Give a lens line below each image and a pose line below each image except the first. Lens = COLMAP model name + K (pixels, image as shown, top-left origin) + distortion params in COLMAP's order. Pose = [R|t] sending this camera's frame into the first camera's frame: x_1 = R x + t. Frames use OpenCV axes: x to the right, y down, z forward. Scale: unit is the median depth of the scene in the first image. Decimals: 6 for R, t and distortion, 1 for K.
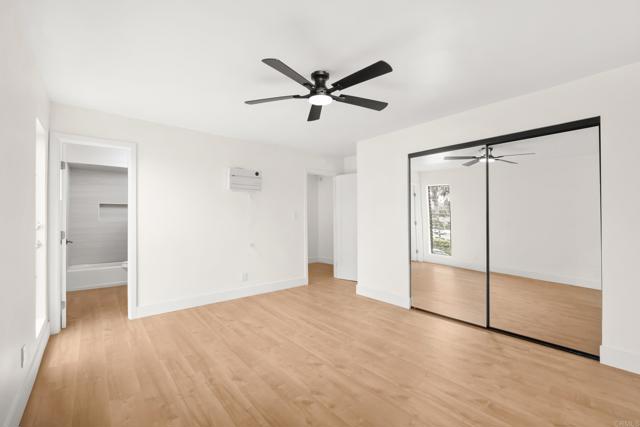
lens RADIAL K [[274.2, 0, 321.4], [0, 274.2, 213.0], [0, 0, 1]] dist [-0.002174, 0.000318]
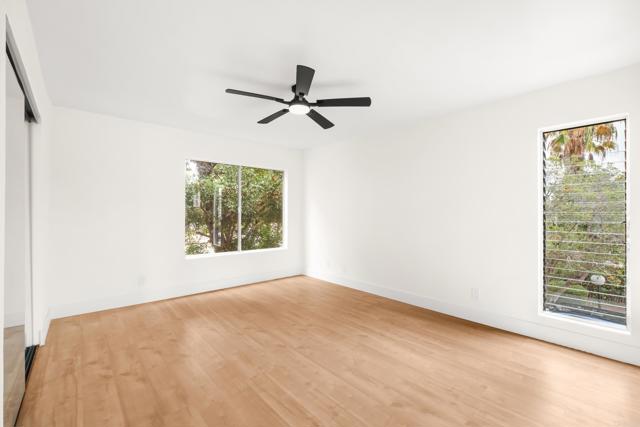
lens RADIAL K [[274.2, 0, 320.3], [0, 274.2, 213.1], [0, 0, 1]] dist [-0.002174, 0.000318]
pose [[-0.999595, 0.002400, -0.028347, -0.058843], [0.002462, 0.999995, -0.002154, 0.019002], [0.028341, -0.002222, -0.999596, 2.103018]]
